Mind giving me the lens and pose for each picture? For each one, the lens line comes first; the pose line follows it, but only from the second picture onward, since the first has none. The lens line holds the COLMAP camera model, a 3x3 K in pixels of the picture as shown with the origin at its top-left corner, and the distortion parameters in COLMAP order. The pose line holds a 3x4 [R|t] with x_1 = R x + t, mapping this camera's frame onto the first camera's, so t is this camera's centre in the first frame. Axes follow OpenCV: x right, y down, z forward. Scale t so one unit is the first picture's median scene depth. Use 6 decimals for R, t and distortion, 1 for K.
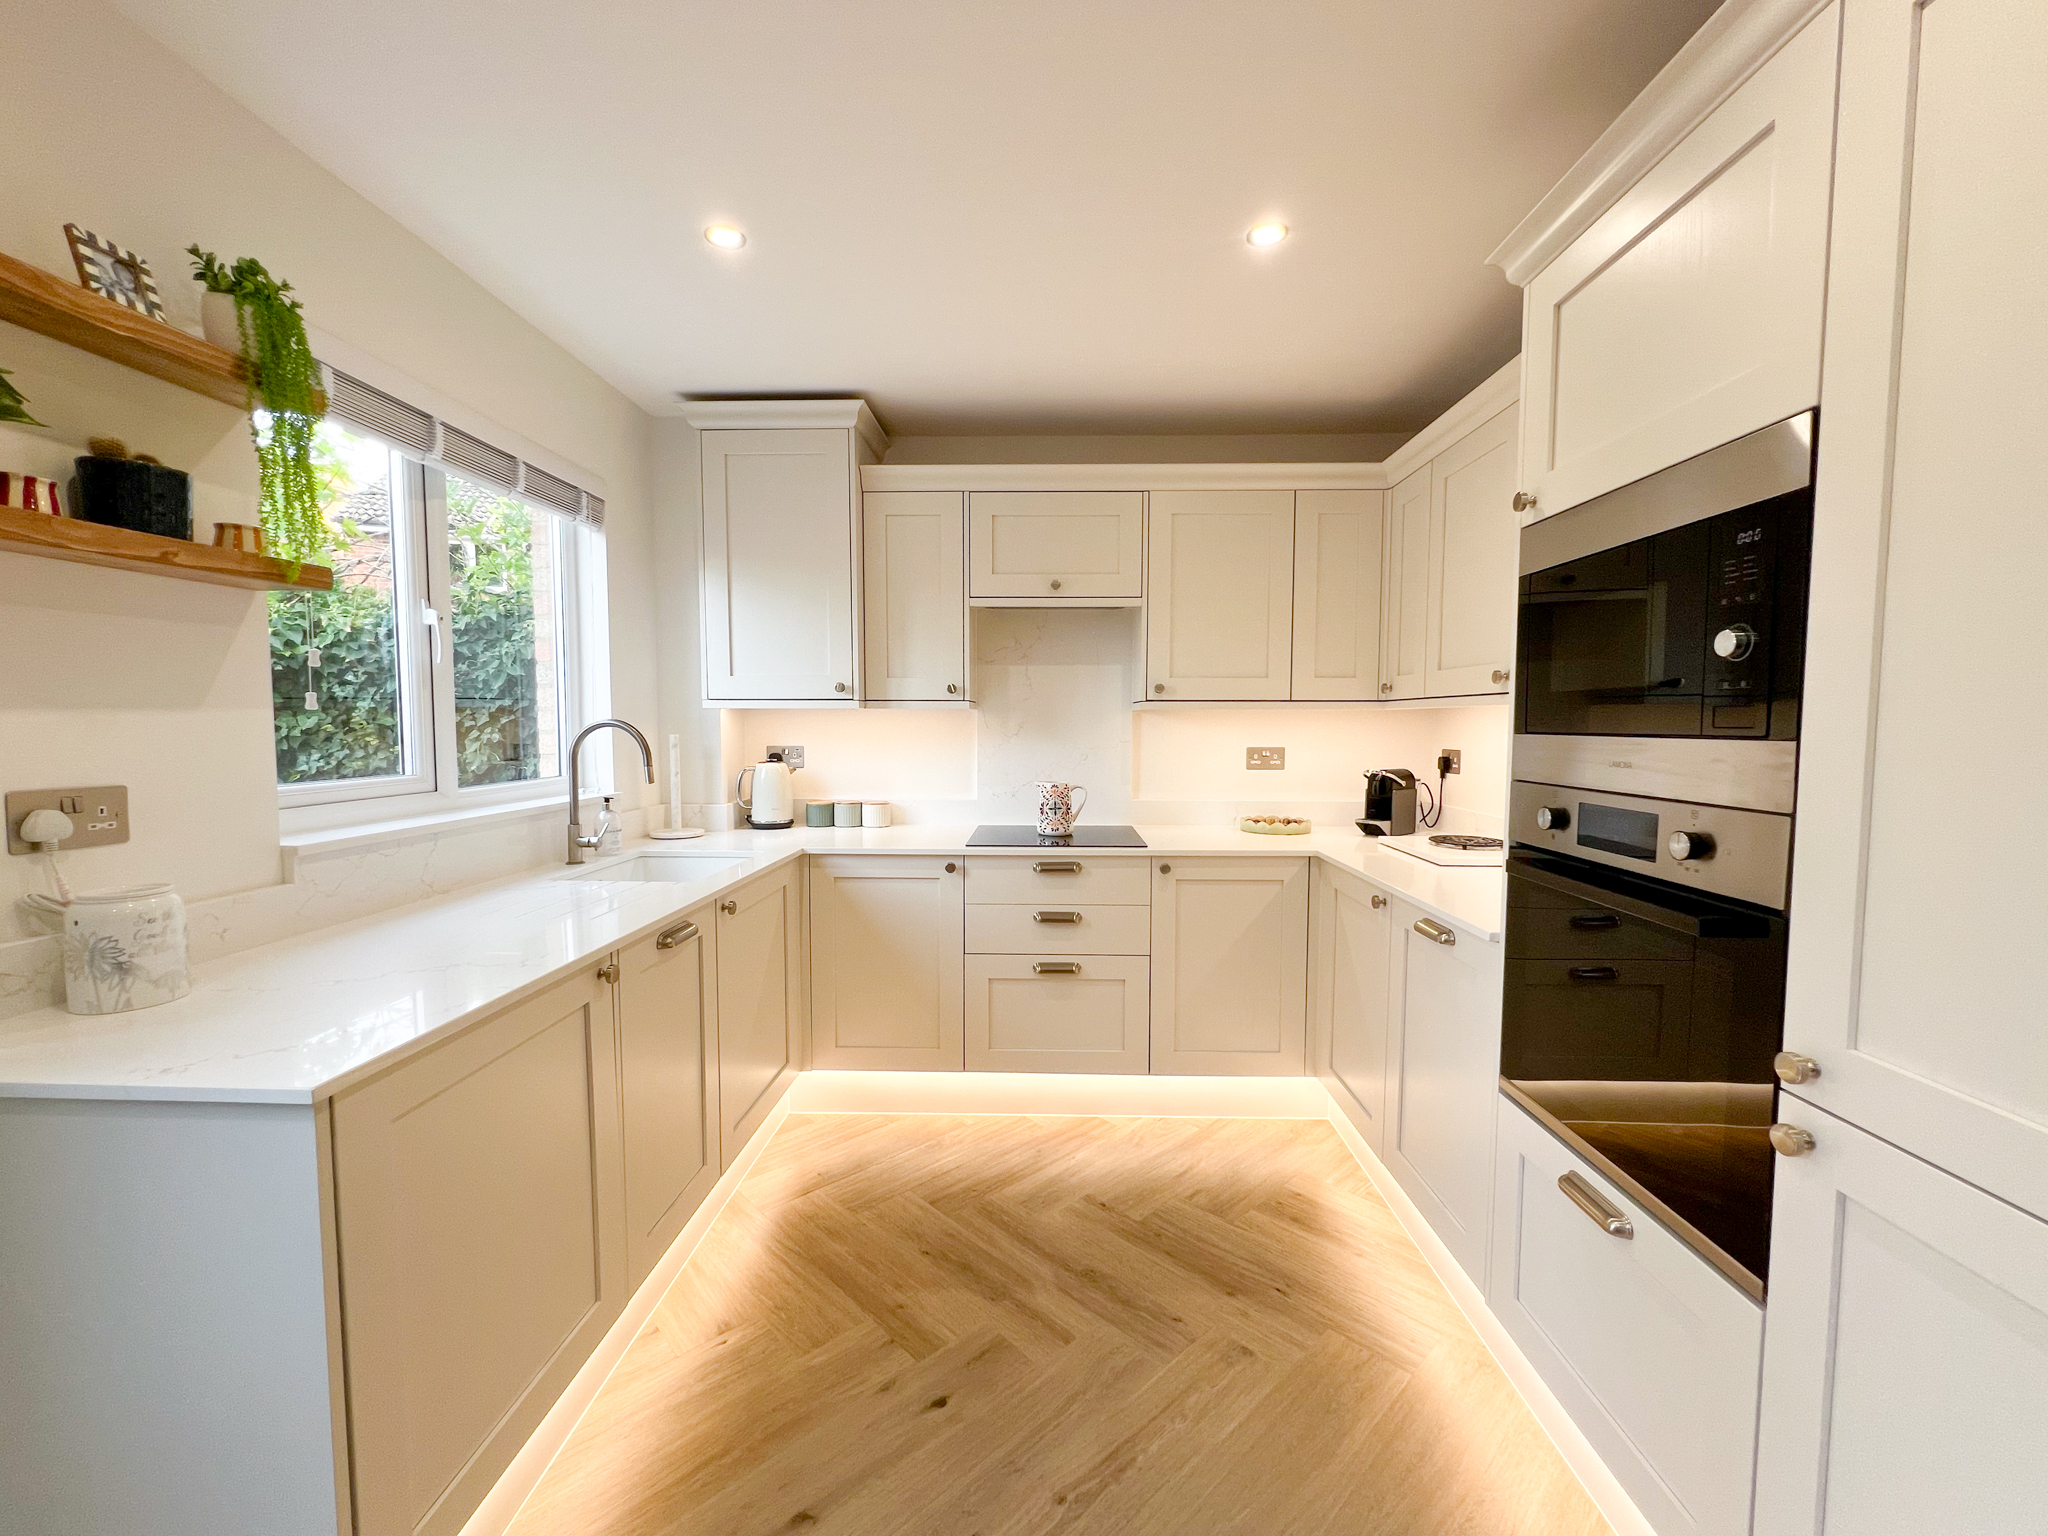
lens RADIAL K [[851.9, 0, 1031.6], [0, 851.9, 774.4], [0, 0, 1]] dist [0.001019, 0.000260]
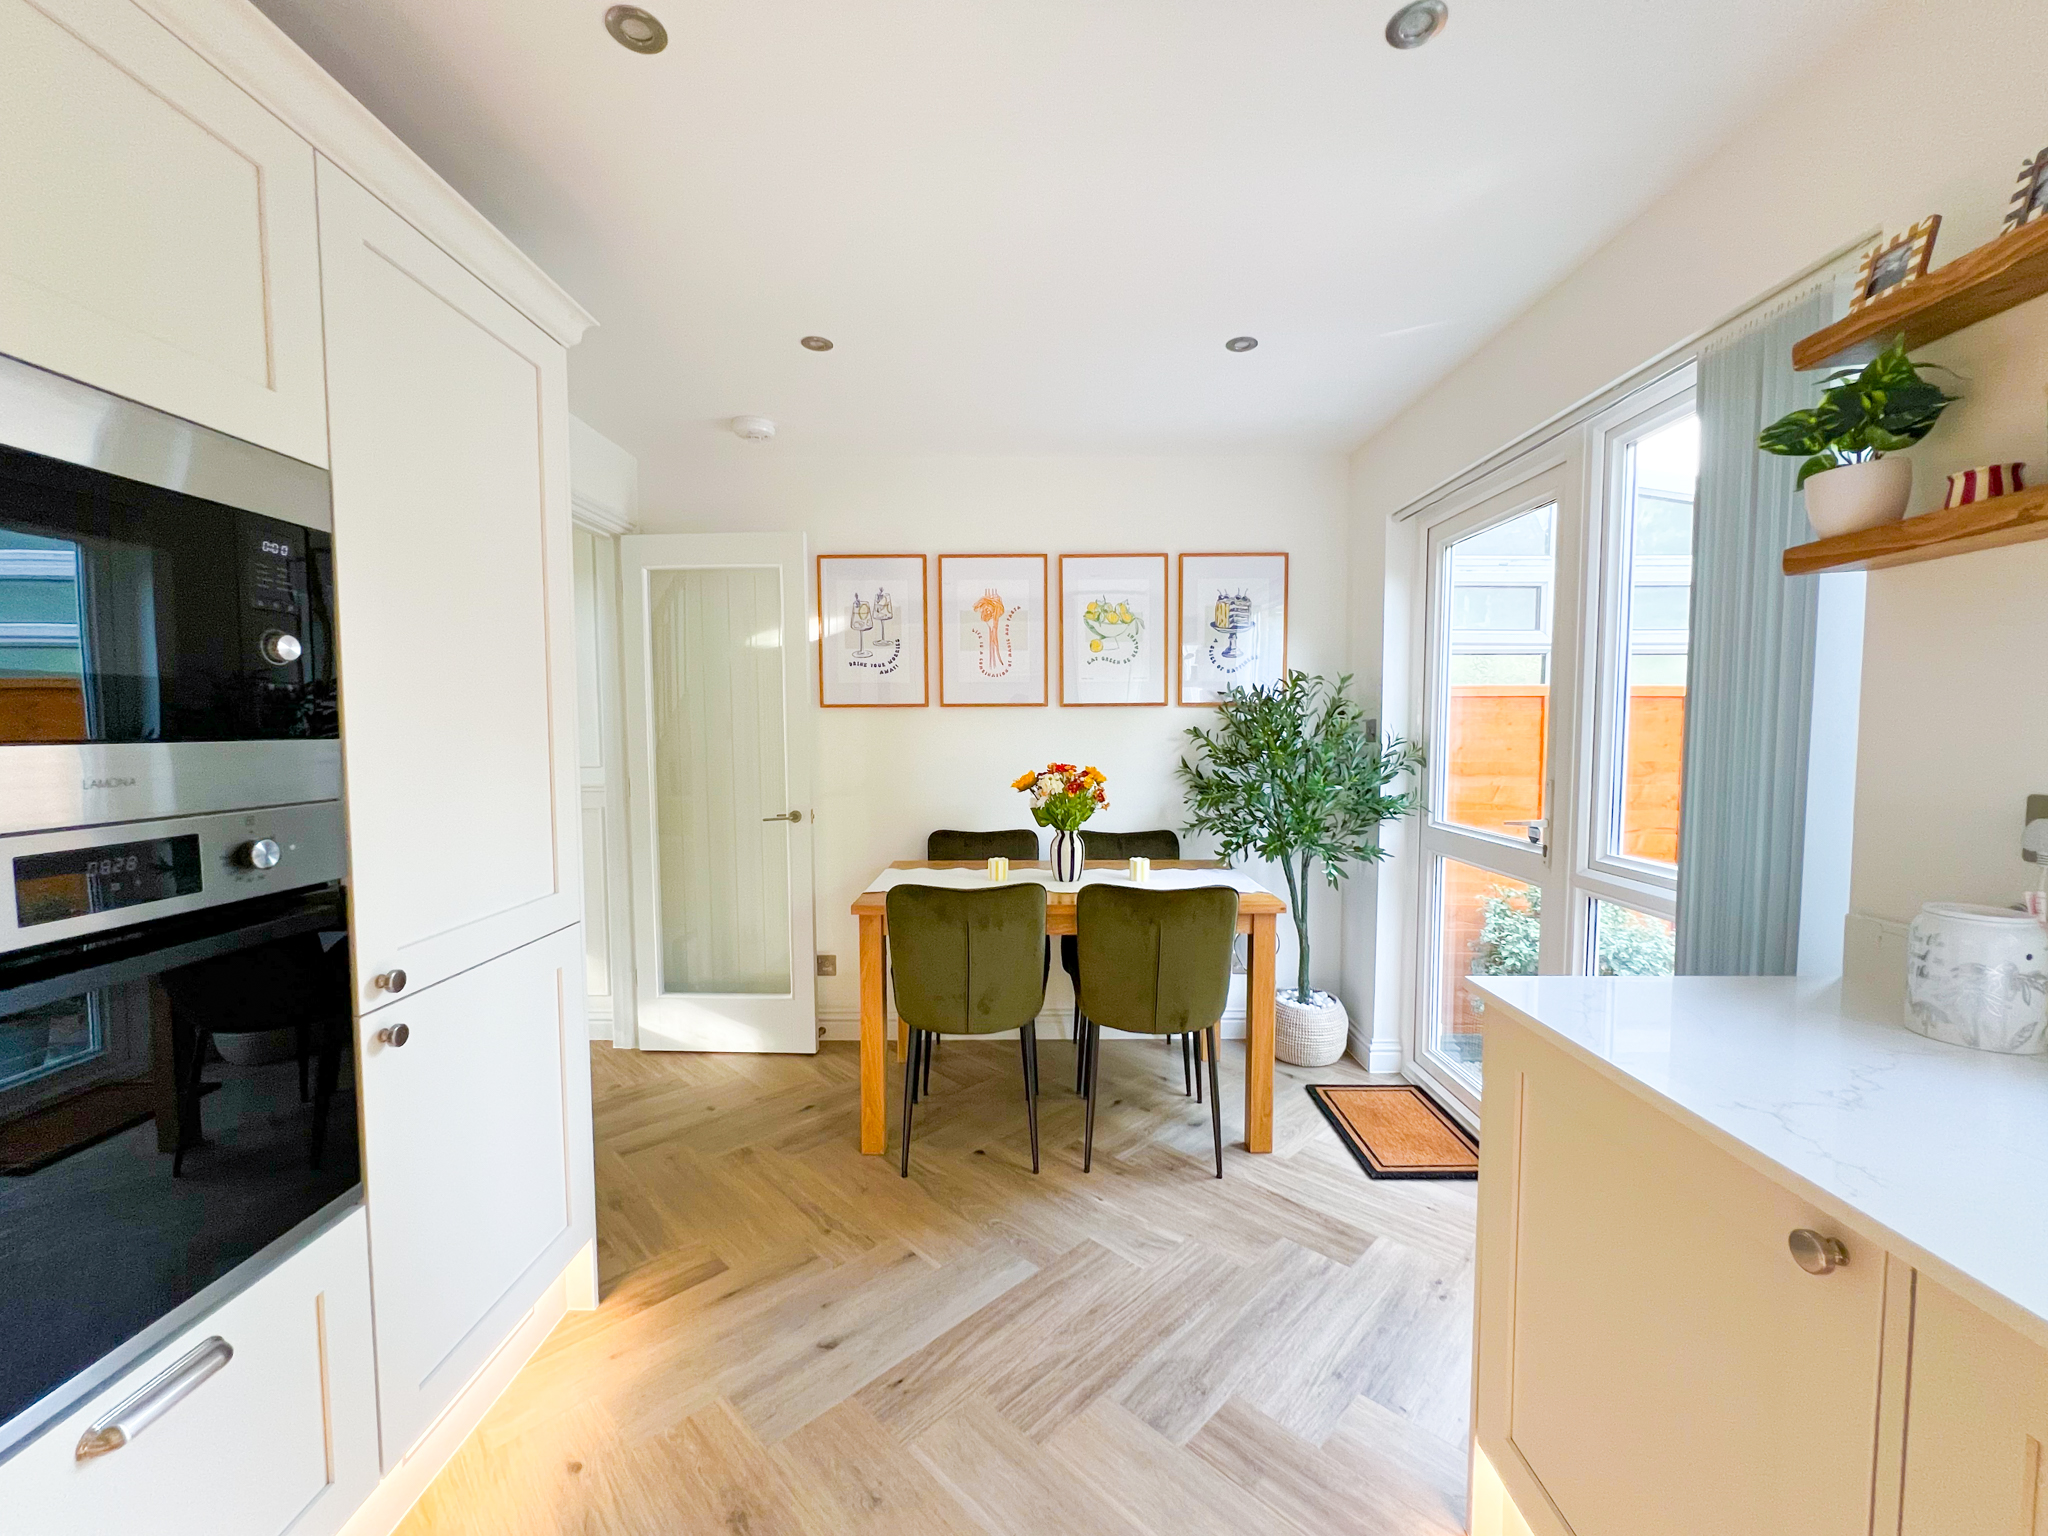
lens RADIAL K [[851.9, 0, 1031.6], [0, 851.9, 774.4], [0, 0, 1]] dist [0.001019, 0.000260]
pose [[-0.999685, 0.003397, -0.024847, -0.065994], [0.000491, 0.993248, 0.116008, -0.121869], [0.025073, 0.115960, -0.992937, 2.087228]]
